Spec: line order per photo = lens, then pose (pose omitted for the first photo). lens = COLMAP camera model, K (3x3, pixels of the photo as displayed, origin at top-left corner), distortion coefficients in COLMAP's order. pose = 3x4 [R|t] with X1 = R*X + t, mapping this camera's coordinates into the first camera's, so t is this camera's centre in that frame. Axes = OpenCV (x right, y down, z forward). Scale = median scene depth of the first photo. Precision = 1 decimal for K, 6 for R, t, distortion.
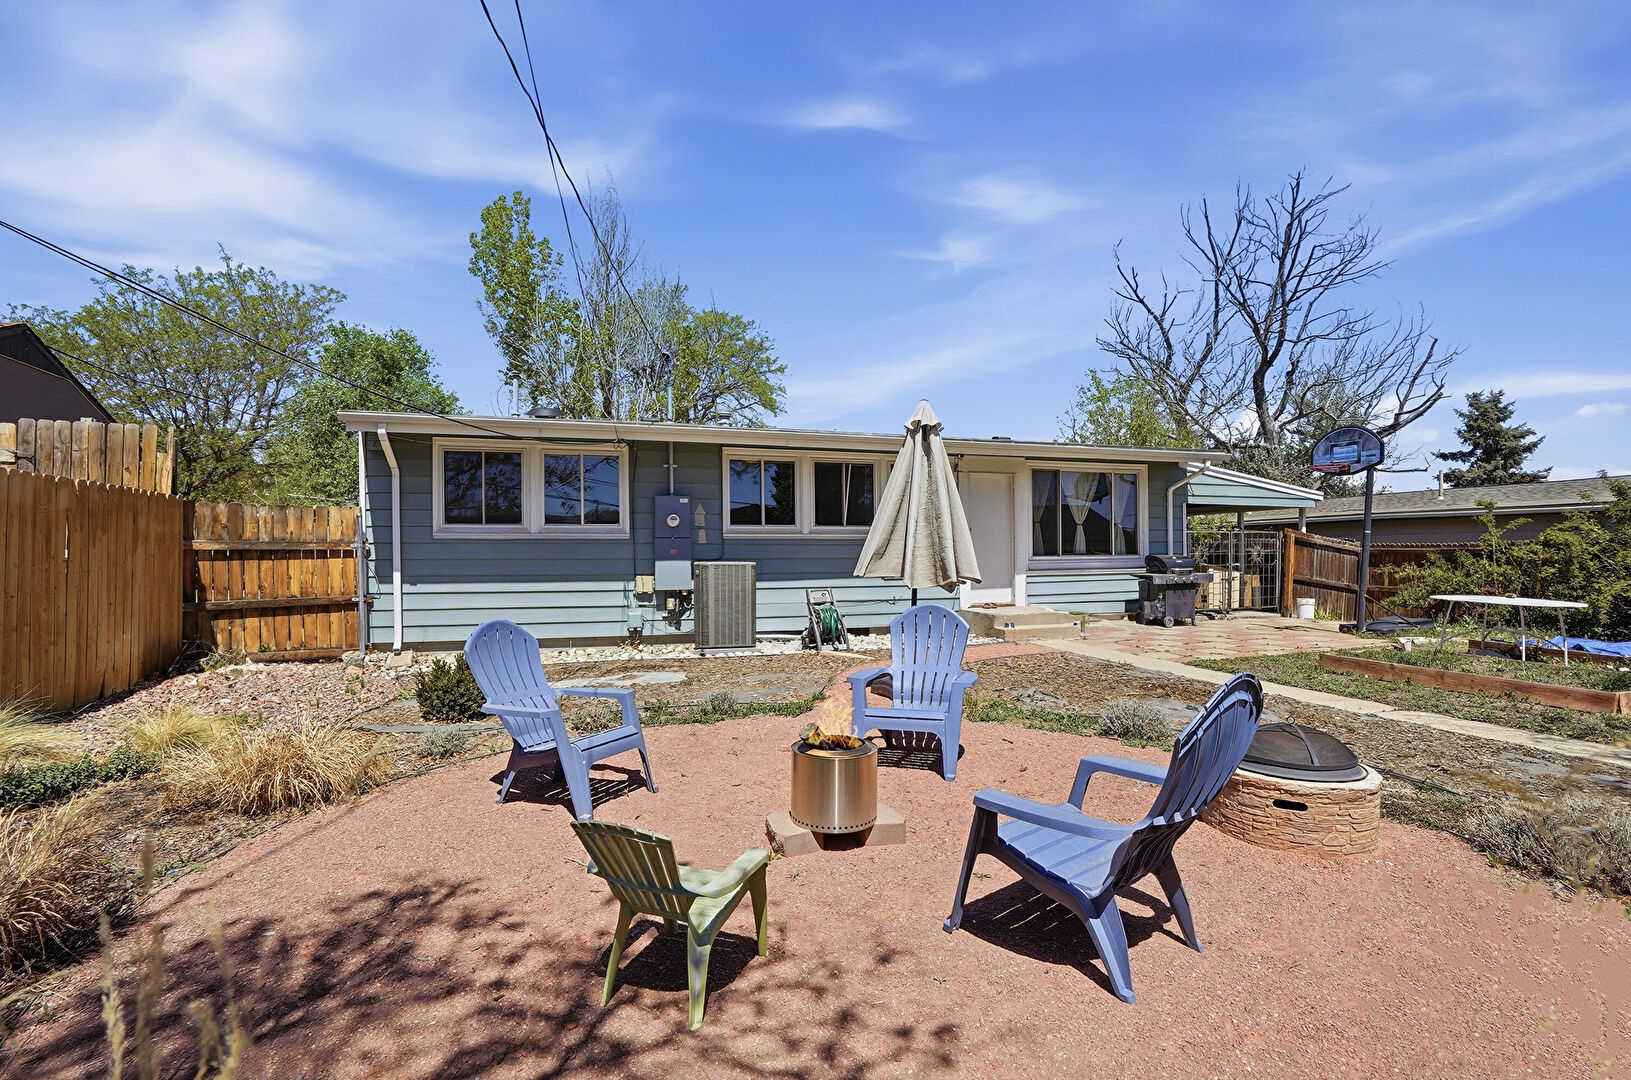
lens RADIAL K [[790.7, 0, 807.4], [0, 790.7, 555.6], [0, 0, 1]] dist [-0.078232, 0.039390]
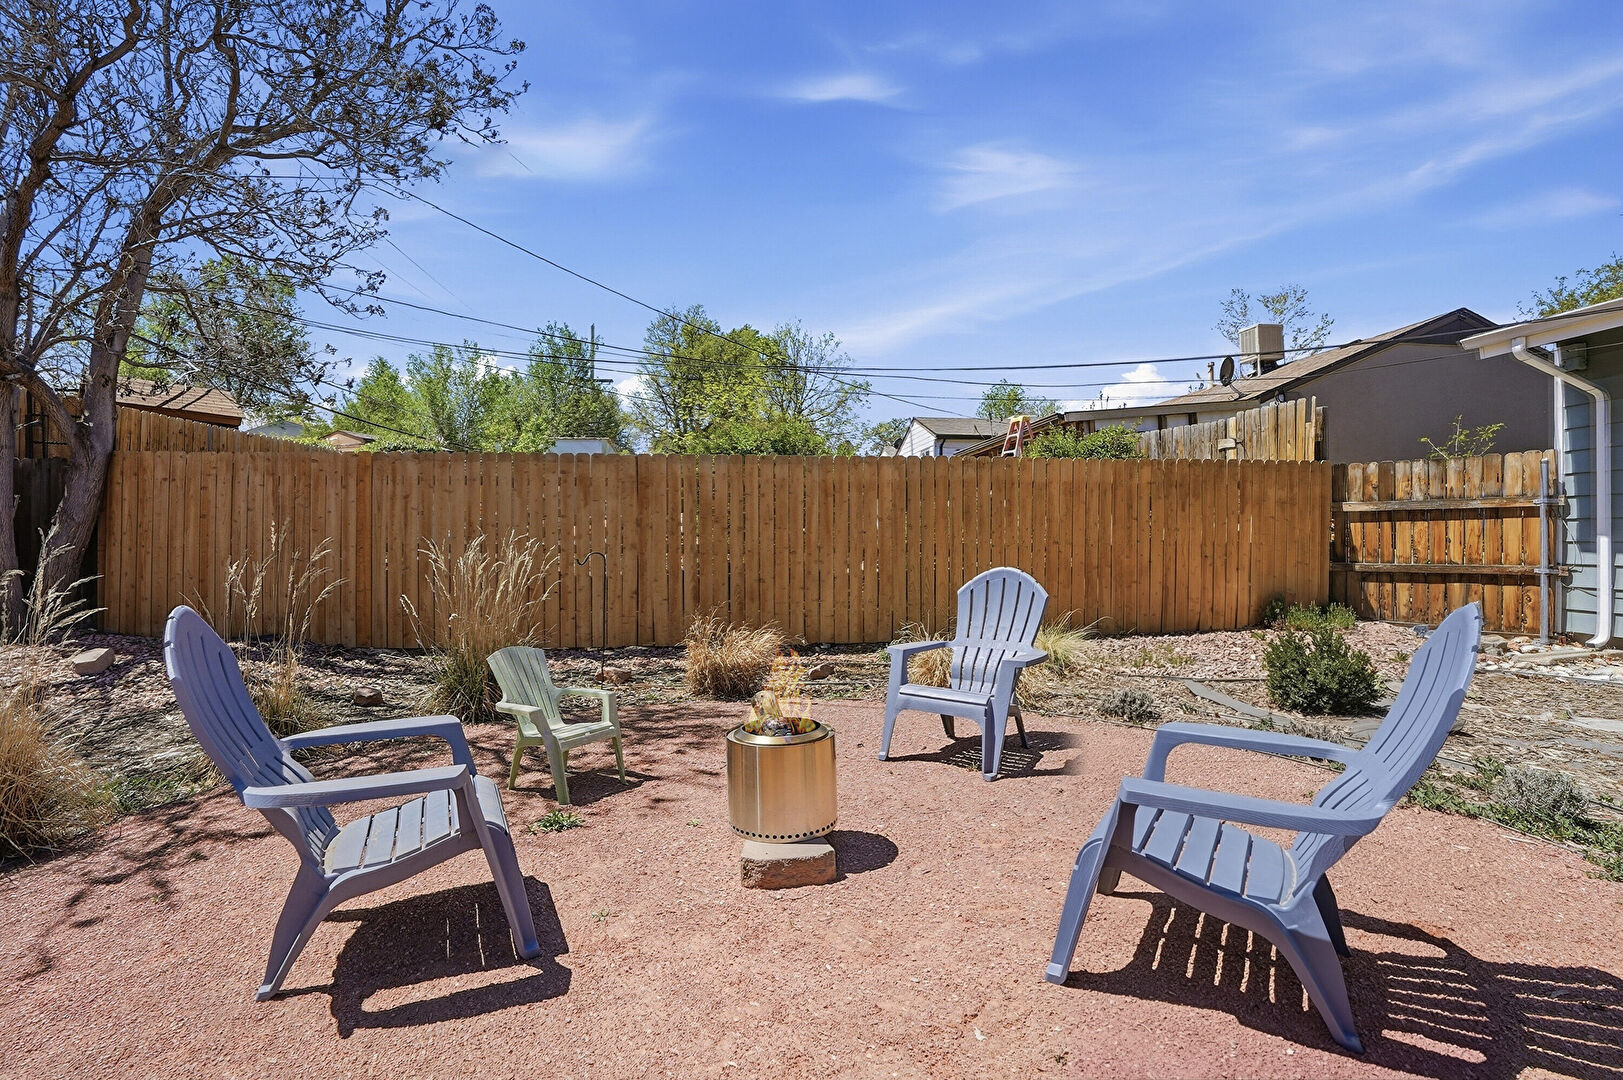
lens RADIAL K [[771.8, 0, 813.1], [0, 771.8, 545.4], [0, 0, 1]] dist [-0.061841, 0.027239]
pose [[-0.212992, 0.017567, -0.976896, 0.260634], [0.005147, 0.999845, 0.016858, 0.013245], [0.977040, -0.001437, -0.213049, 0.401814]]
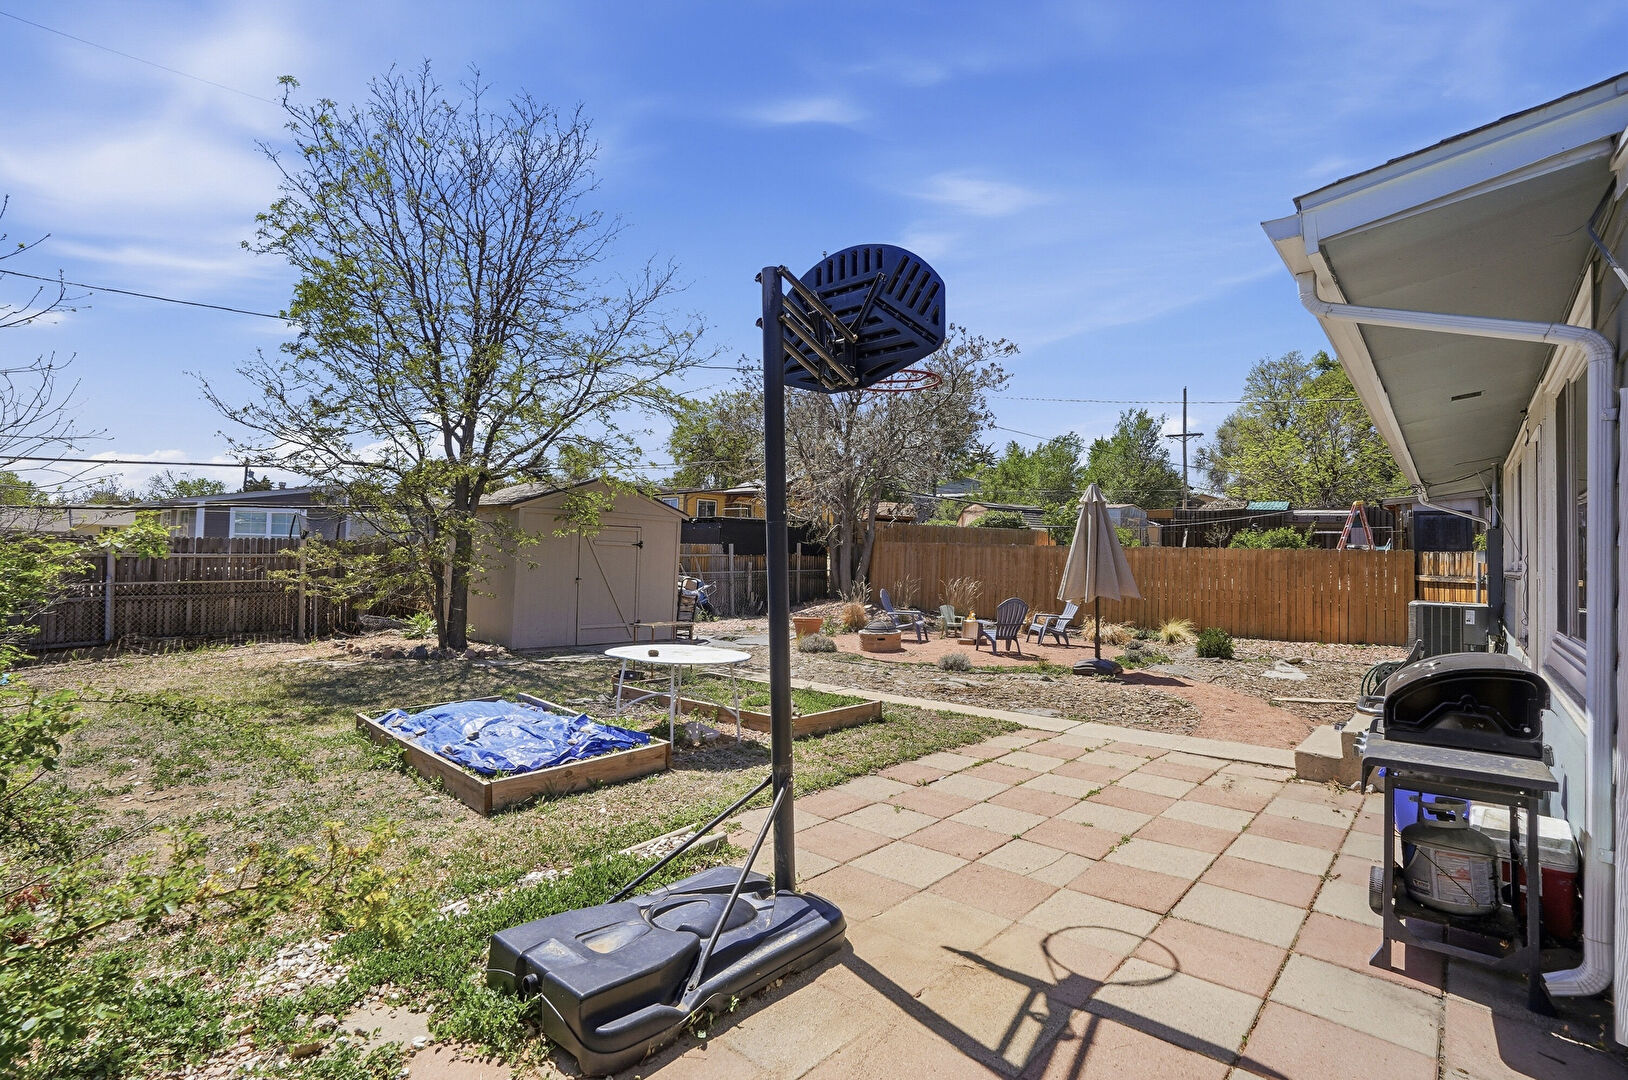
lens RADIAL K [[769.5, 0, 802.5], [0, 769.5, 538.0], [0, 0, 1]] dist [-0.069524, 0.025824]
pose [[-0.867339, -0.028397, -0.496907, 0.941482], [-0.022745, 0.999589, -0.017423, -0.033064], [0.497198, -0.003809, -0.867629, 1.354042]]
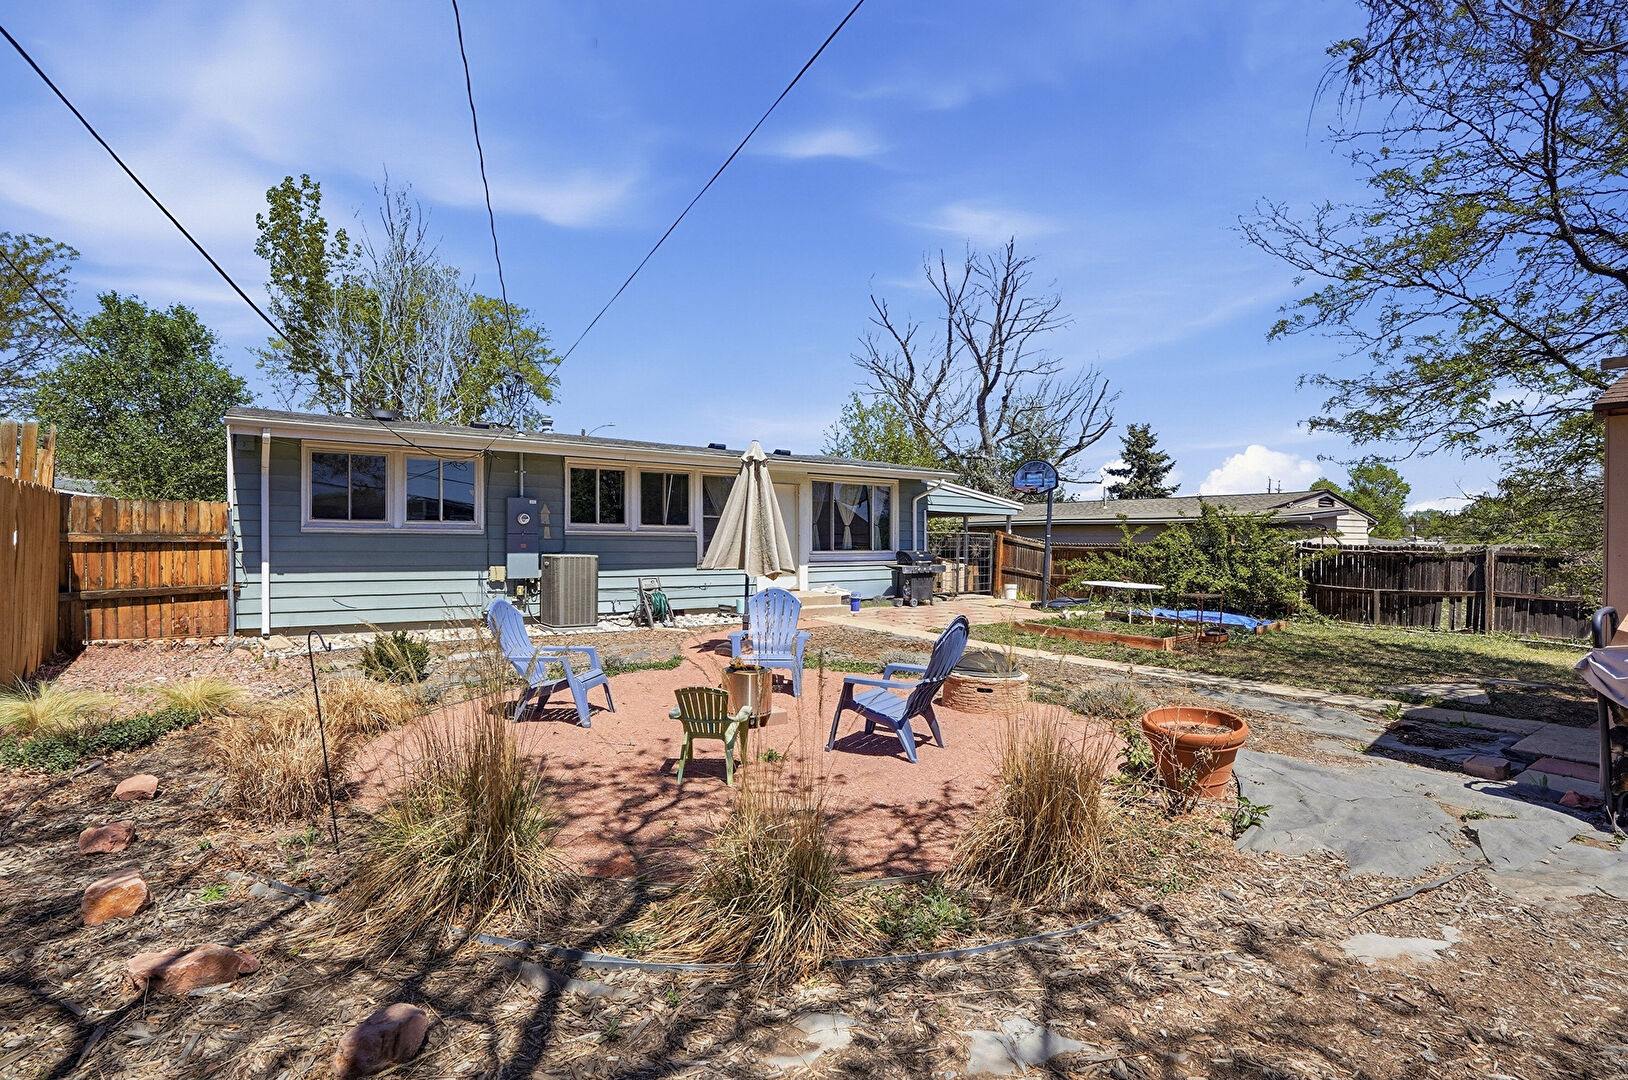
lens RADIAL K [[769.5, 0, 802.5], [0, 769.5, 538.0], [0, 0, 1]] dist [-0.069524, 0.025824]
pose [[0.955485, 0.012117, 0.294789, -0.108687], [-0.009646, 0.999905, -0.009836, -0.009455], [-0.294880, 0.006555, 0.955512, -0.201189]]
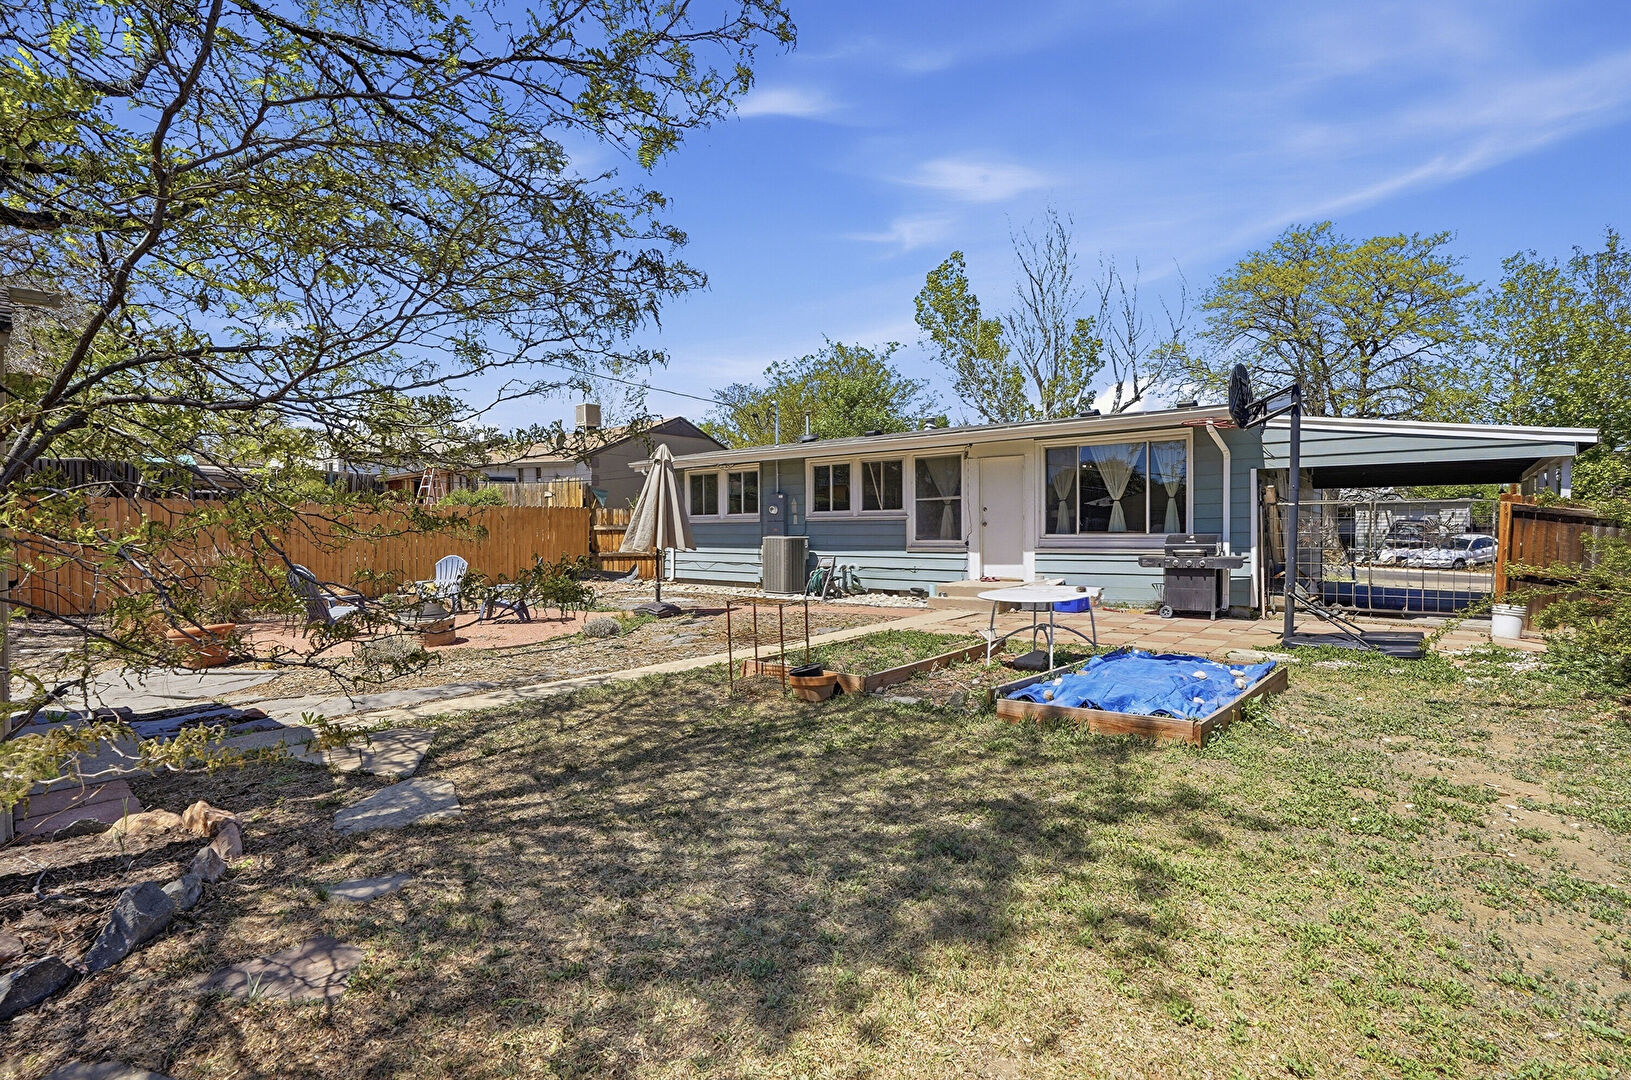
lens RADIAL K [[774.5, 0, 813.3], [0, 774.5, 532.2], [0, 0, 1]] dist [-0.064094, 0.020493]
pose [[0.524716, 0.005532, -0.851259, 1.178608], [0.004370, 0.999948, 0.009192, -0.014803], [0.851266, -0.008543, 0.524665, 0.264219]]
